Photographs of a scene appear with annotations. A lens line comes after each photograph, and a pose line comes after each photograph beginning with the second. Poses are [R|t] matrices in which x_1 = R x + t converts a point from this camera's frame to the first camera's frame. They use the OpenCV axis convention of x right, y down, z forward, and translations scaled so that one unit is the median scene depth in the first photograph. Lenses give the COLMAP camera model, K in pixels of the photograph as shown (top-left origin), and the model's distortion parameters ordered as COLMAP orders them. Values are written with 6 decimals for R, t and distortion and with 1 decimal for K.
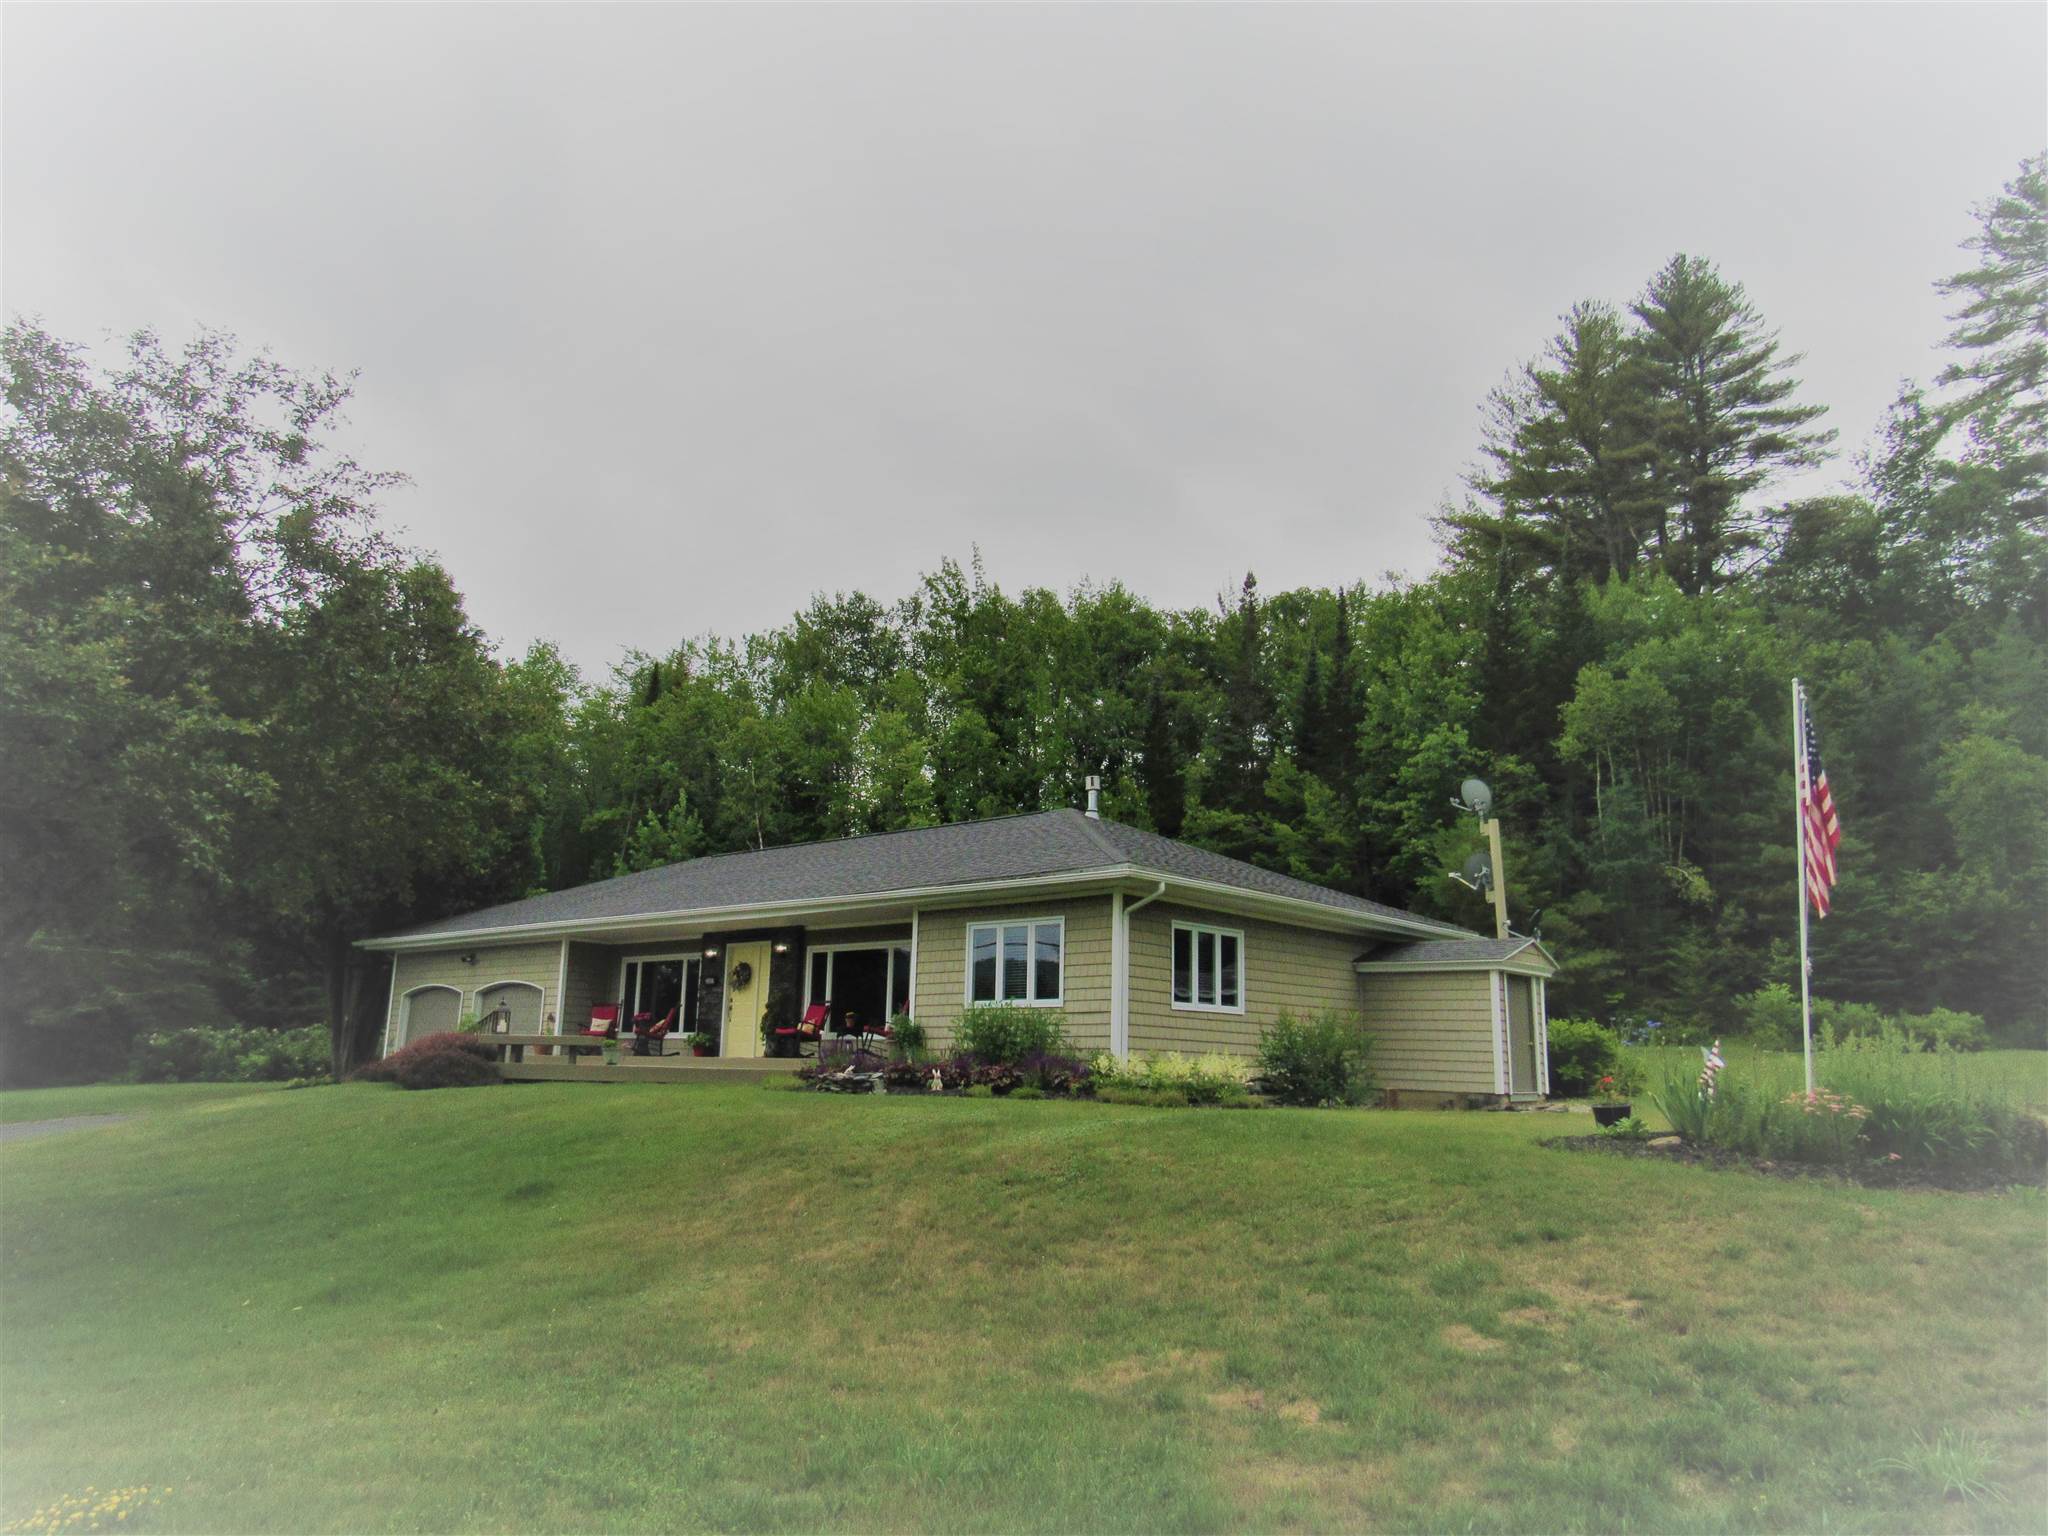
lens RADIAL K [[1454.9, 0, 1020.8], [0, 1454.9, 804.1], [0, 0, 1]] dist [-0.038652, -0.000924]
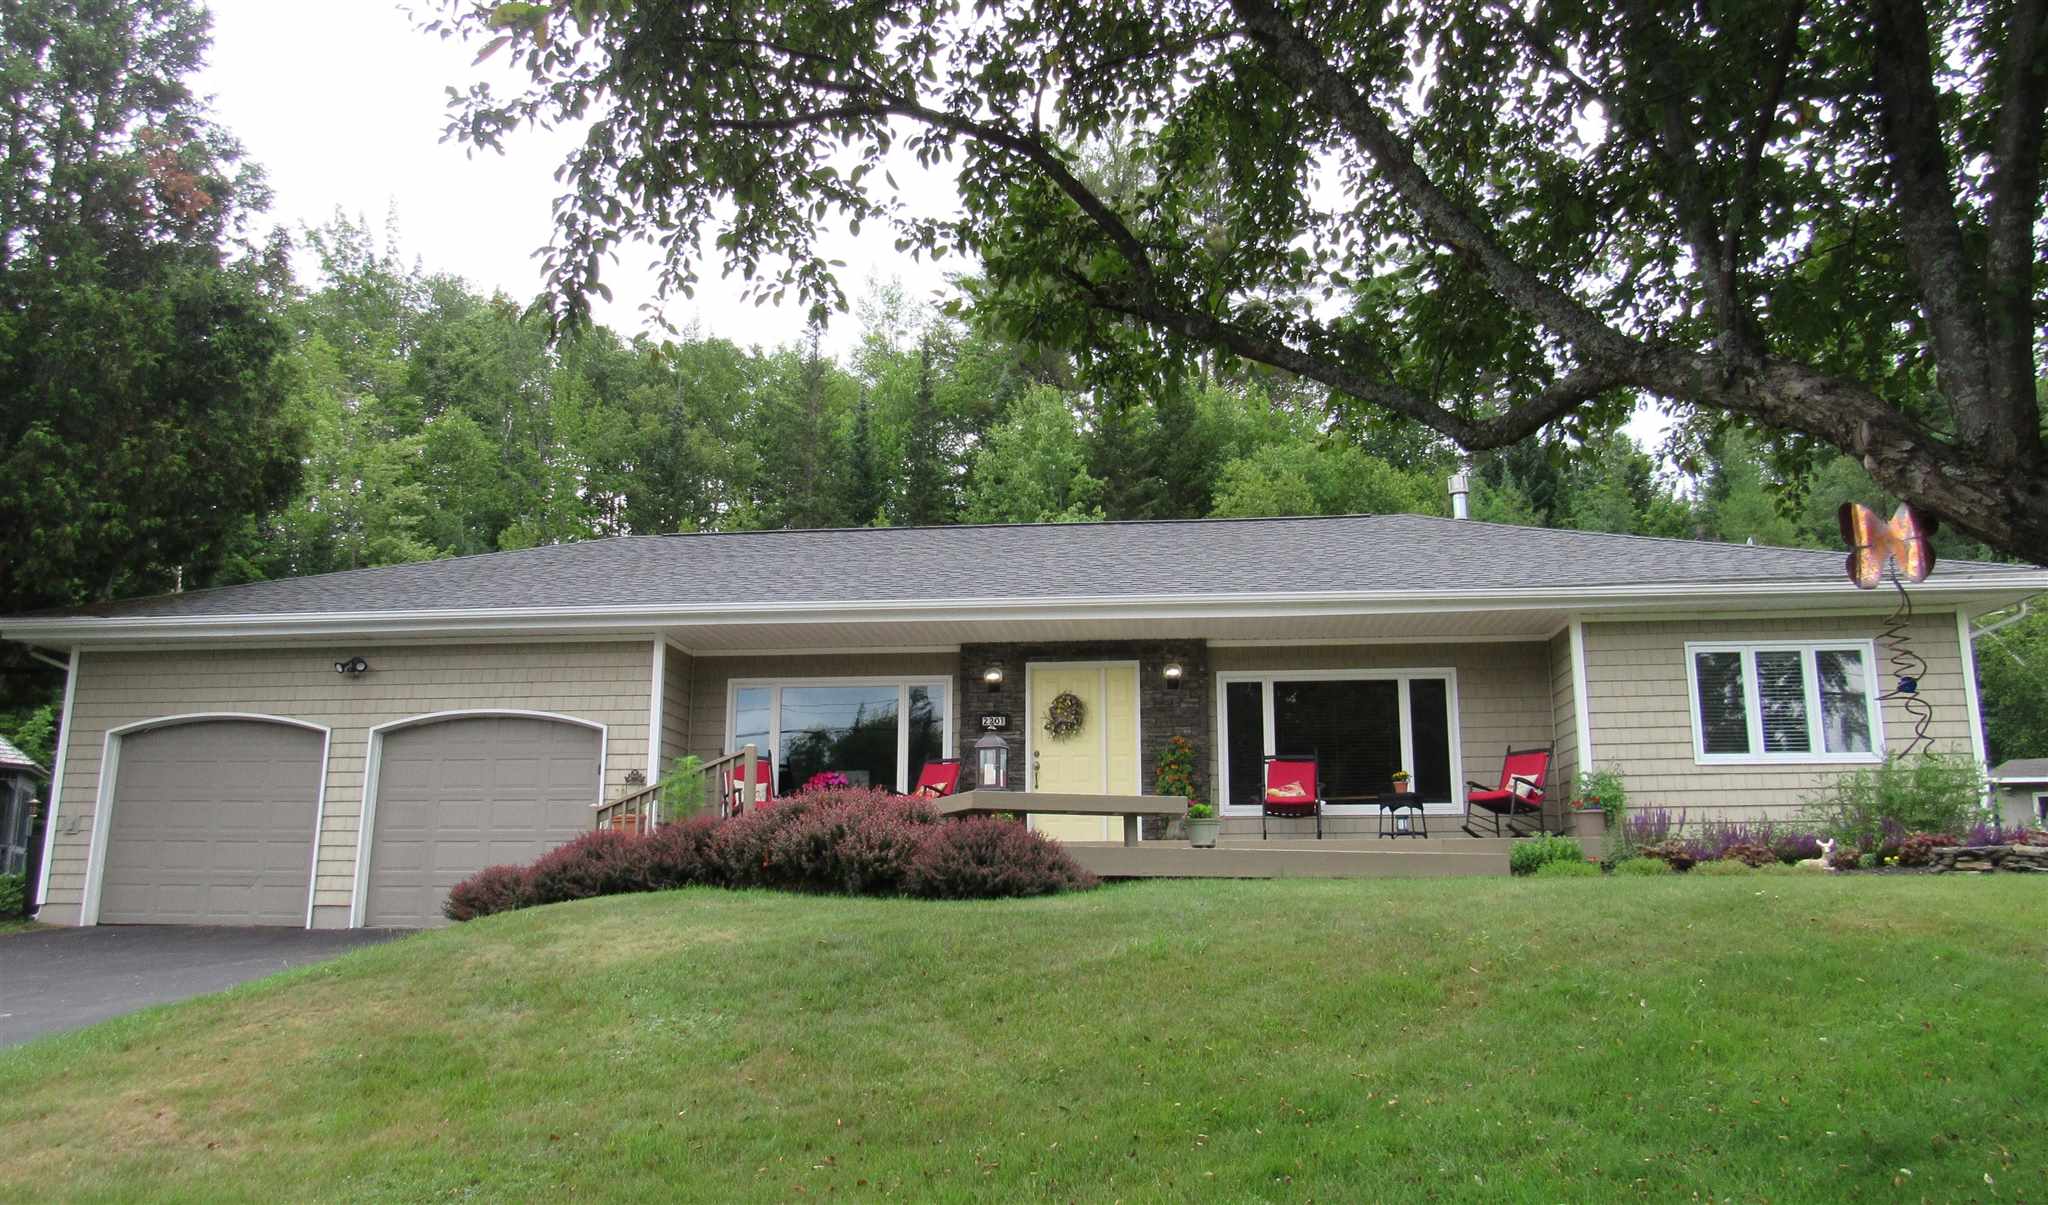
lens RADIAL K [[1524.2, 0, 1024.0], [0, 1524.2, 602.5], [0, 0, 1]] dist [-0.039900, 0.002929]
pose [[0.812015, 0.093910, 0.576032, -0.584383], [-0.089169, 0.995345, -0.036570, 0.095772], [-0.576785, -0.021669, 0.816609, 0.477736]]
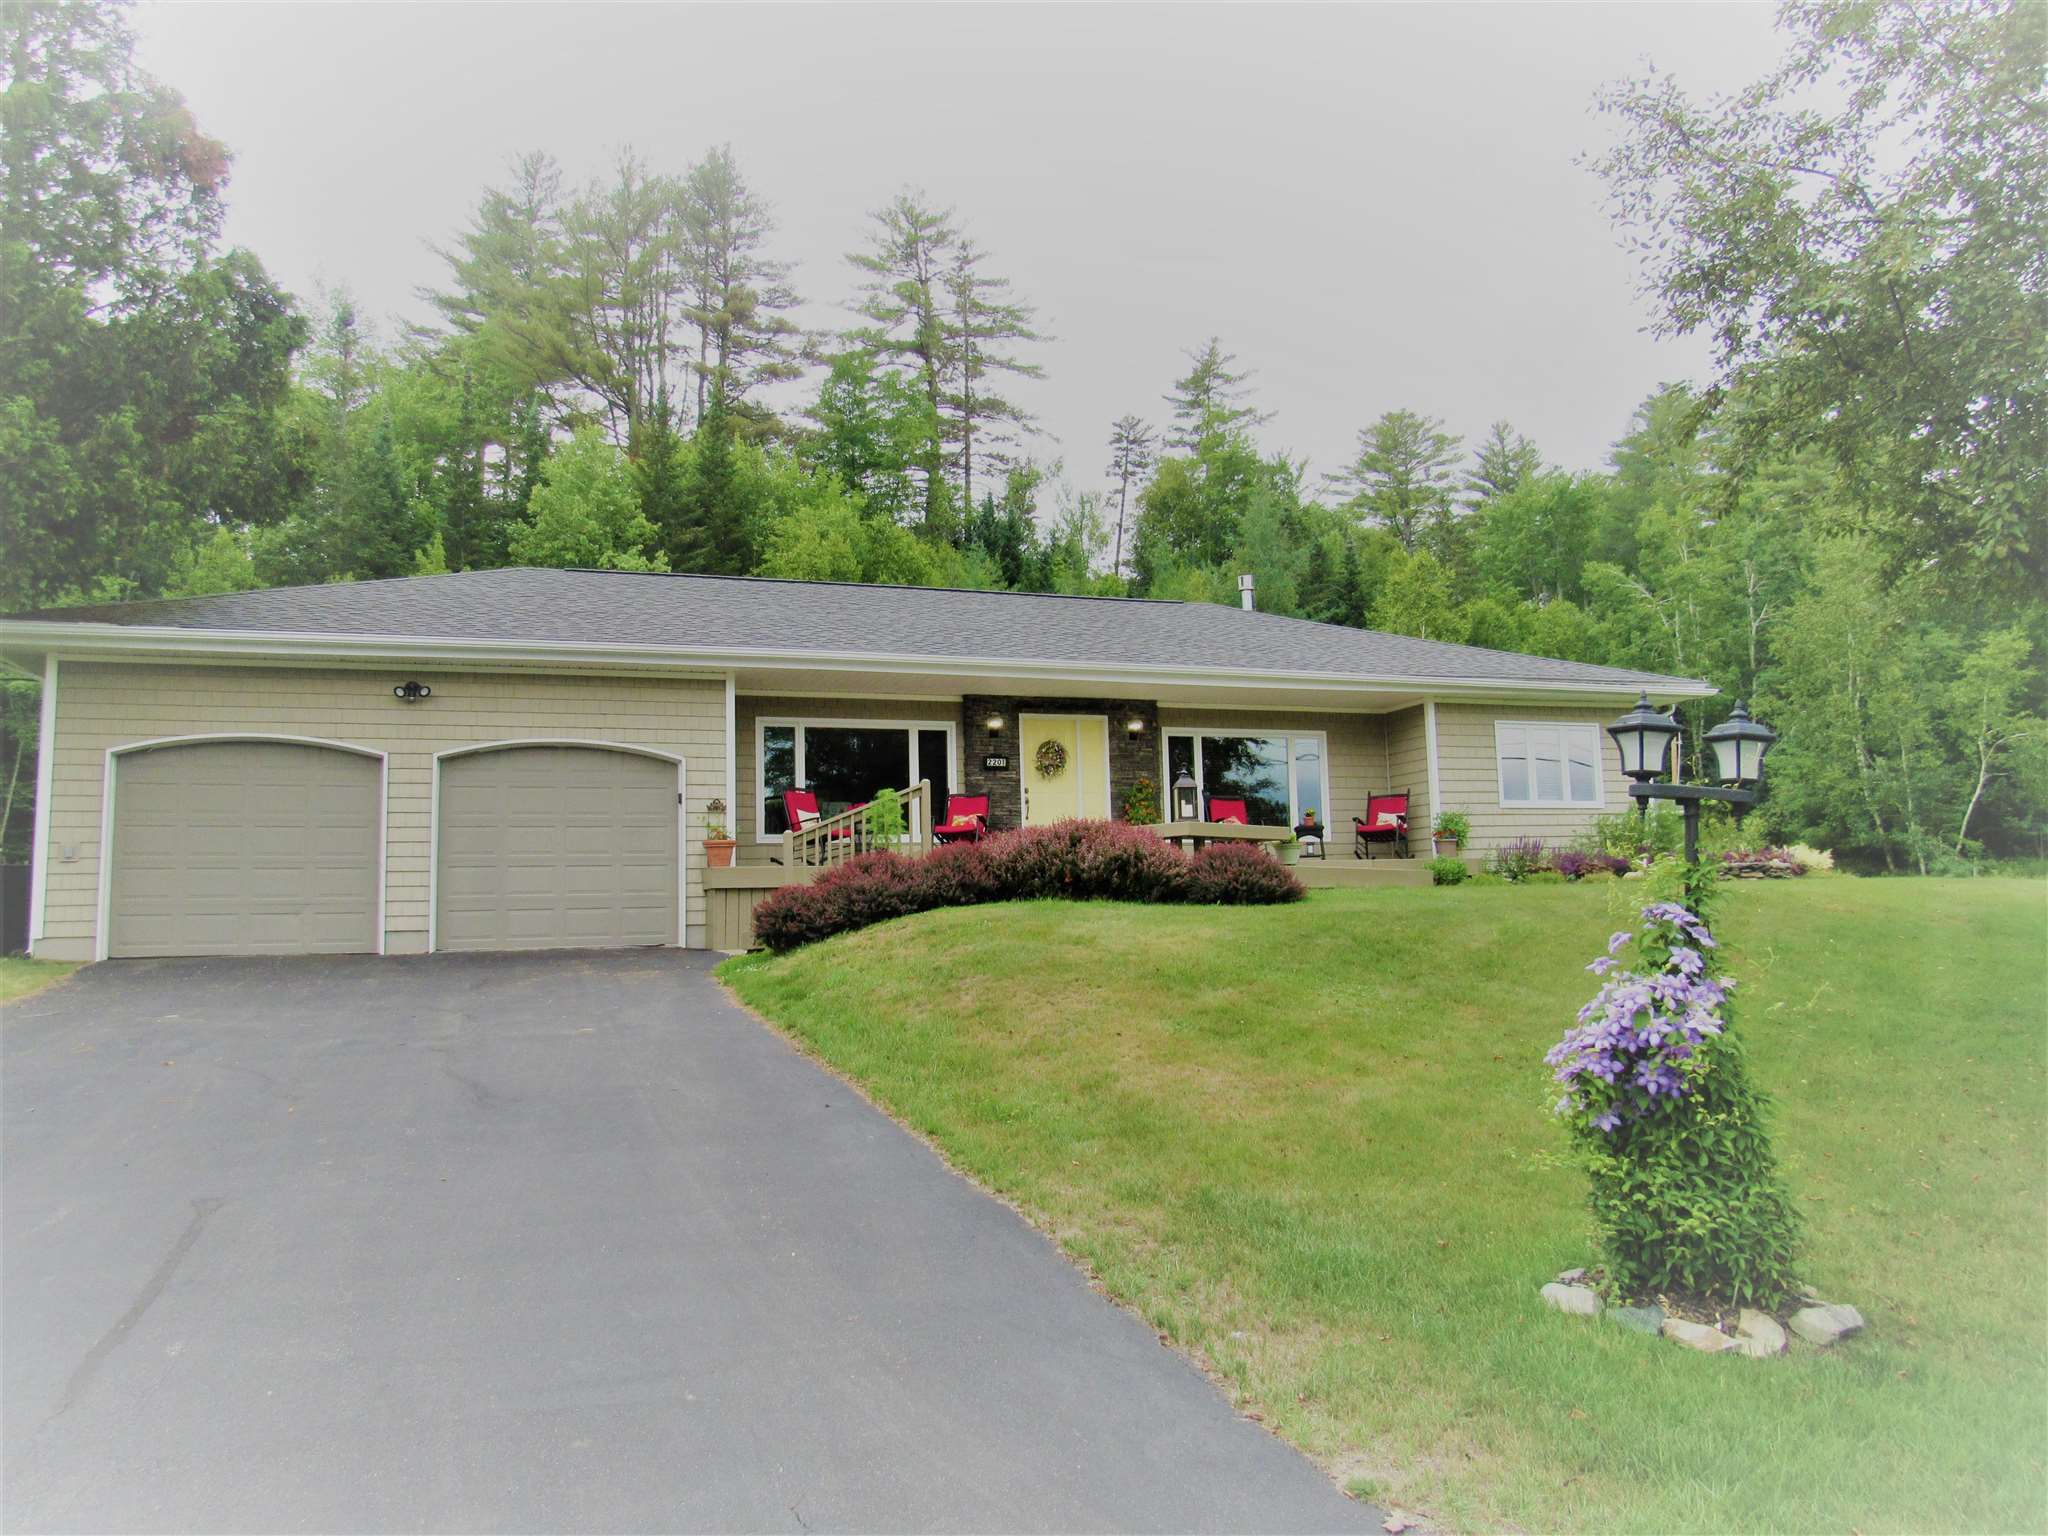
lens RADIAL K [[1454.9, 0, 1020.8], [0, 1454.9, 804.1], [0, 0, 1]] dist [-0.038652, -0.000924]
pose [[0.487982, 0.042493, 0.871819, -0.843075], [-0.123719, 0.992097, 0.020893, 0.127428], [-0.864041, -0.118056, 0.489382, 0.644526]]
